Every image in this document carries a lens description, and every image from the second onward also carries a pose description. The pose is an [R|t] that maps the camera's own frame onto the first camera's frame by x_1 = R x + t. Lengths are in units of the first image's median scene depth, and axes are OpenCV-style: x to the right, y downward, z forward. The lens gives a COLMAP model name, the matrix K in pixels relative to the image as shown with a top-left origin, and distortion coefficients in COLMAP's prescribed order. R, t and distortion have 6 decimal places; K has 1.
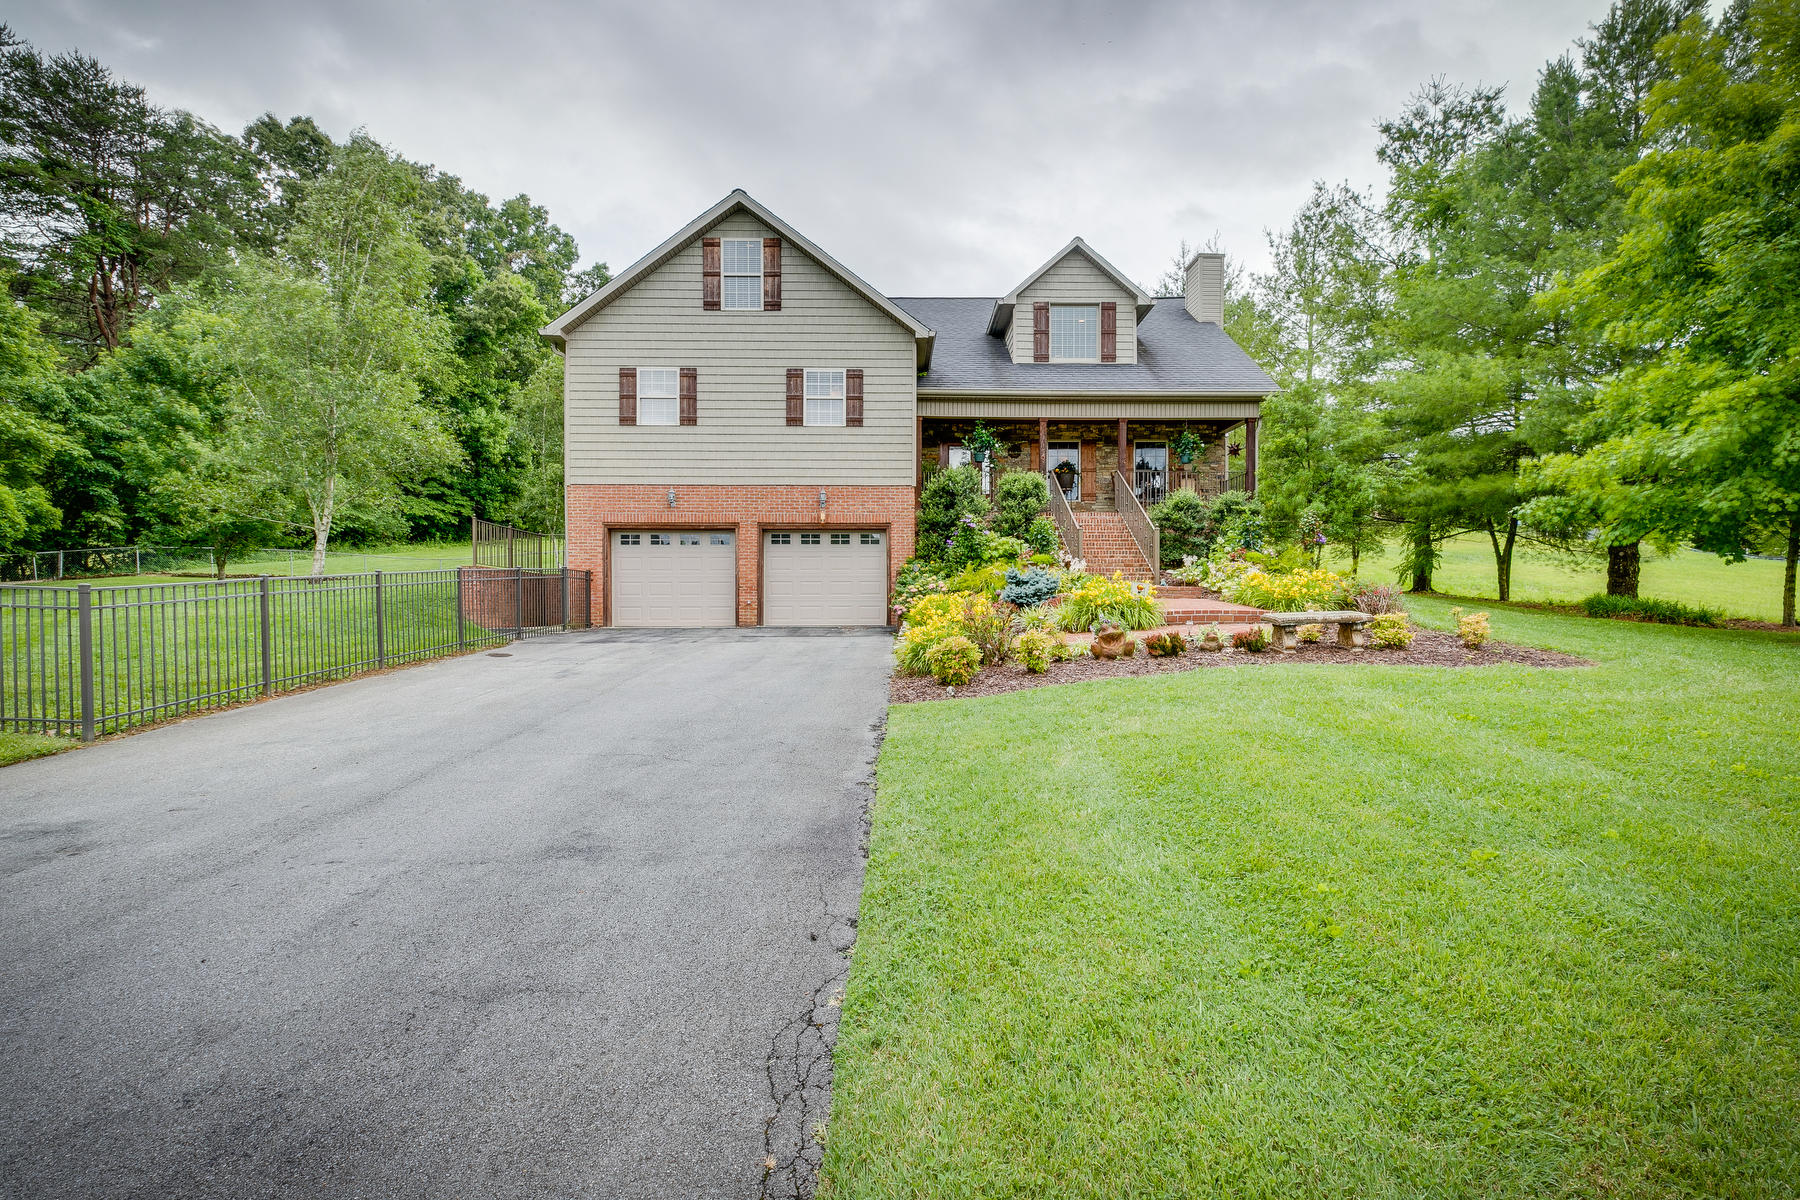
lens RADIAL K [[790.8, 0, 895.4], [0, 790.8, 619.5], [0, 0, 1]] dist [0.000127, 0.000161]
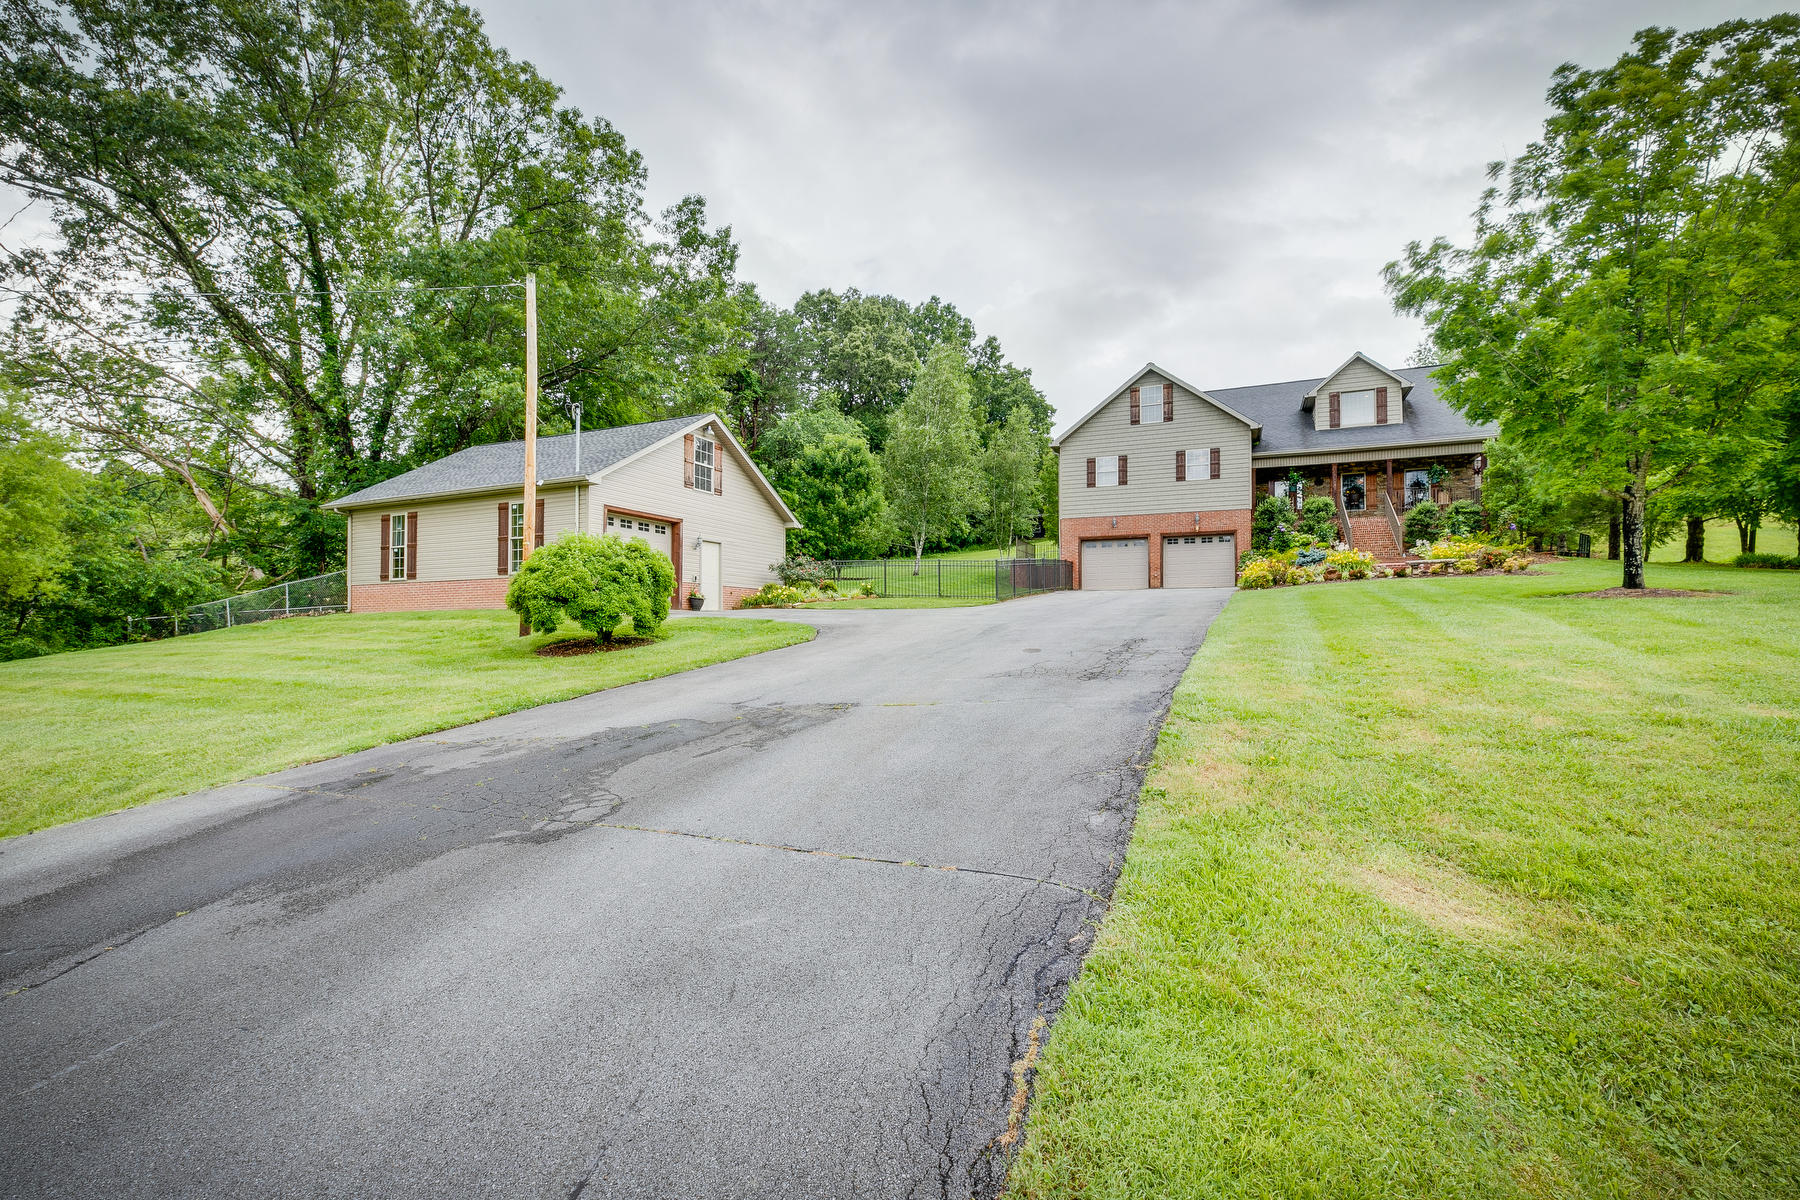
lens RADIAL K [[772.0, 0, 903.6], [0, 772.0, 614.6], [0, 0, 1]] dist [-0.001315, -0.000194]
pose [[0.915063, -0.006434, -0.403260, 0.008121], [-0.001732, 0.999801, -0.019882, 0.111412], [0.403308, 0.018892, 0.914869, -0.944214]]
